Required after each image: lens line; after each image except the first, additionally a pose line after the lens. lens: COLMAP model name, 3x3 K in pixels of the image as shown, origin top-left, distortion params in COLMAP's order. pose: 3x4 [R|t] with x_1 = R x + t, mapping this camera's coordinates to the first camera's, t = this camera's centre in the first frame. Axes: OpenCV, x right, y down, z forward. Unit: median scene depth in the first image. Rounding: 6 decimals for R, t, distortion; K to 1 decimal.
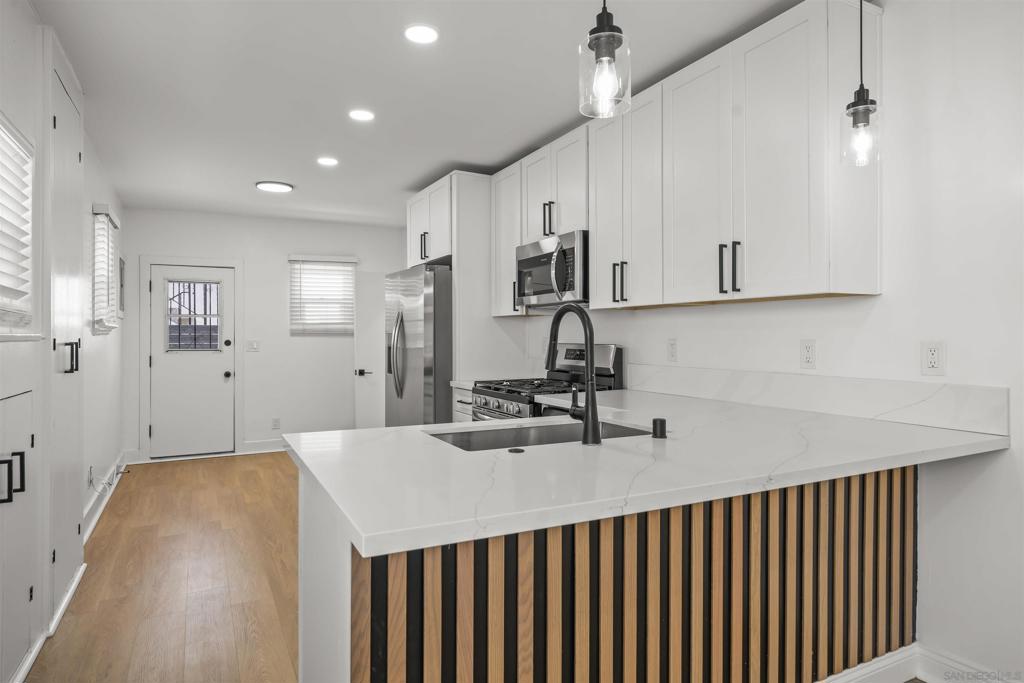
lens RADIAL K [[590.7, 0, 512.1], [0, 590.7, 346.0], [0, 0, 1]] dist [-0.007276, -0.000977]
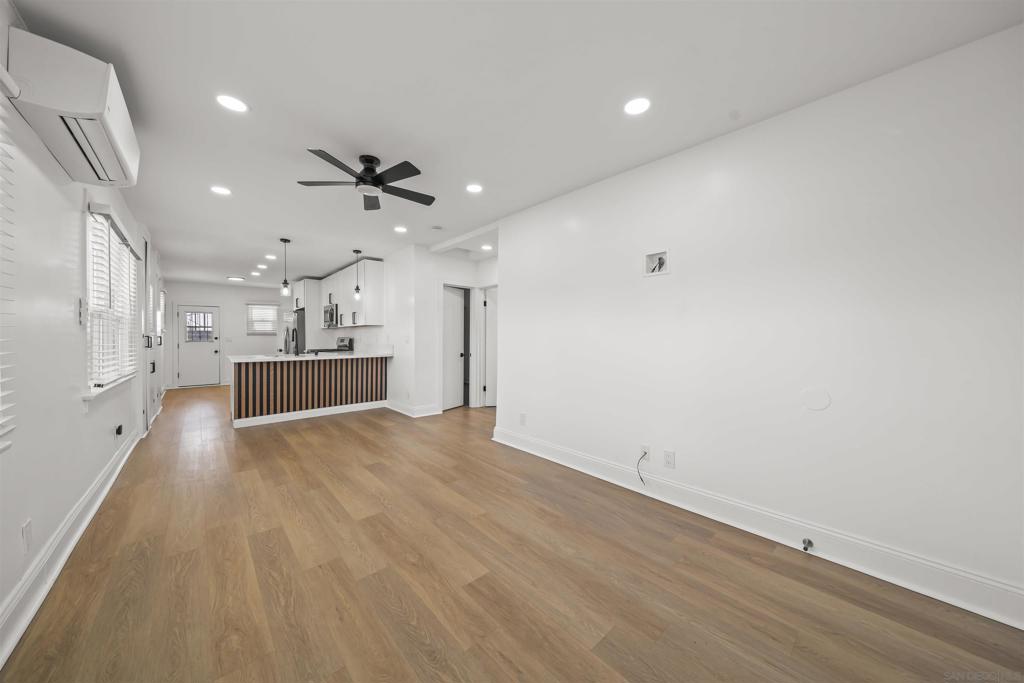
lens RADIAL K [[357.9, 0, 509.4], [0, 357.9, 342.3], [0, 0, 1]] dist [0.002401, 0.000142]
pose [[0.973742, -0.005053, 0.227600, 0.362014], [0.005586, 0.999983, -0.001696, 0.020487], [-0.227587, 0.002923, 0.973753, -0.721141]]
